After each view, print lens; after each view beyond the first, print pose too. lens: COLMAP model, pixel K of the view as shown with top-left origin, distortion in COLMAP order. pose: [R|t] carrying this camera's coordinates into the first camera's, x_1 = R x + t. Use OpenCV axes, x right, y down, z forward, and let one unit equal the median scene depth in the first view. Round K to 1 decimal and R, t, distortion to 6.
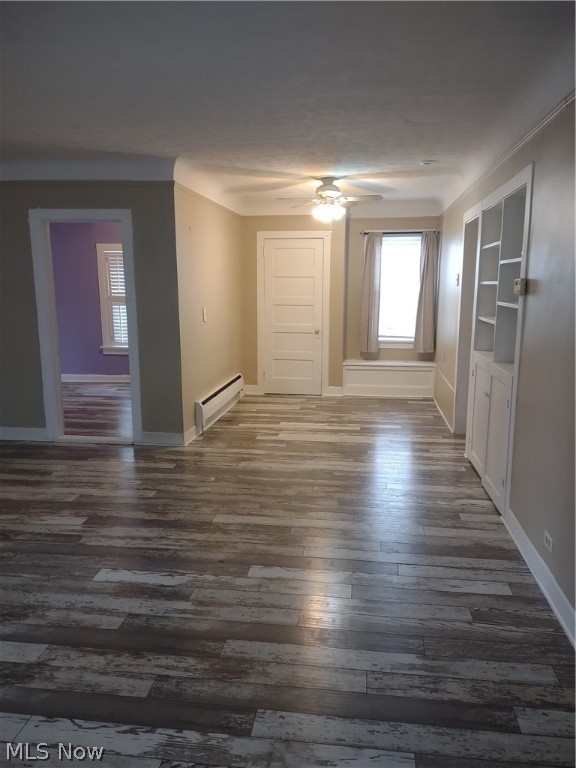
lens RADIAL K [[582.0, 0, 288.0], [0, 582.0, 384.0], [0, 0, 1]] dist [0.071710, -0.087443]
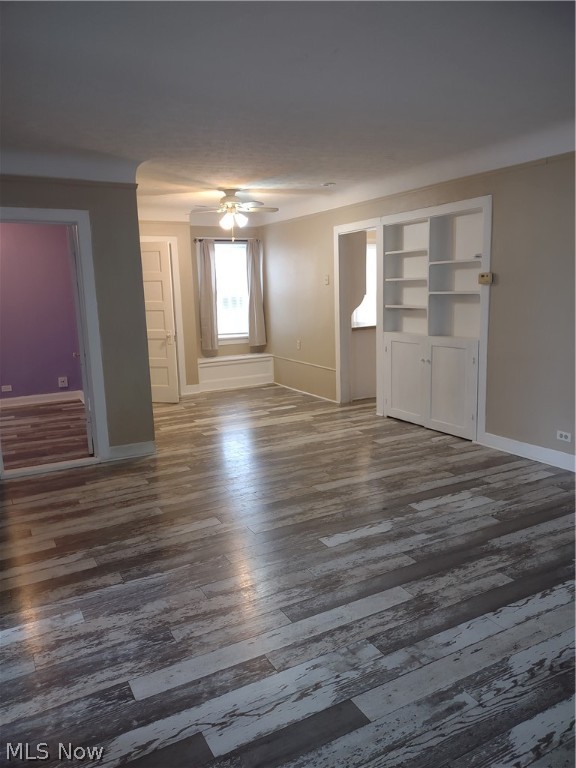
lens RADIAL K [[572.4, 0, 288.0], [0, 572.4, 384.0], [0, 0, 1]] dist [0.066484, -0.061222]
pose [[0.810183, -0.127360, 0.572174, -0.664394], [0.132446, 0.990642, 0.032965, -0.014541], [-0.571018, 0.049074, 0.819470, 0.088475]]
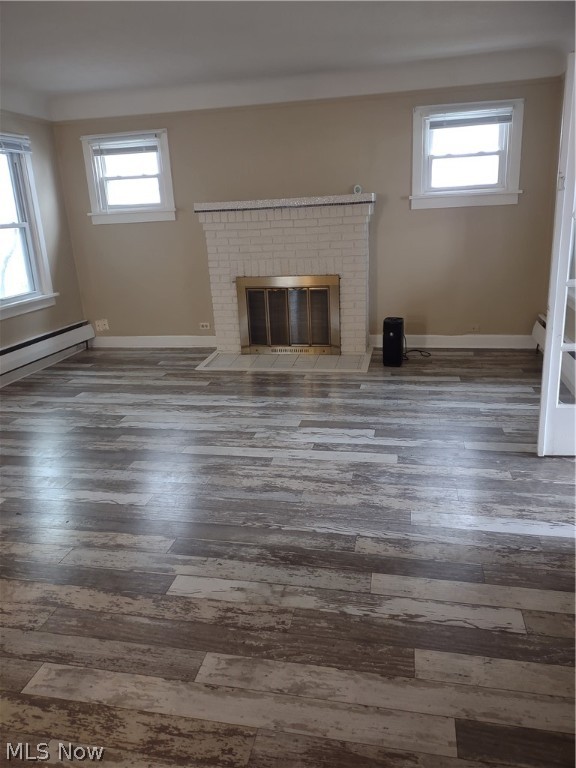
lens RADIAL K [[582.0, 0, 288.0], [0, 582.0, 384.0], [0, 0, 1]] dist [0.071710, -0.087443]
pose [[-0.996365, 0.025228, 0.081366, -0.444157], [0.058778, 0.894947, 0.442284, -0.193201], [-0.061660, 0.445459, -0.893177, 1.231301]]
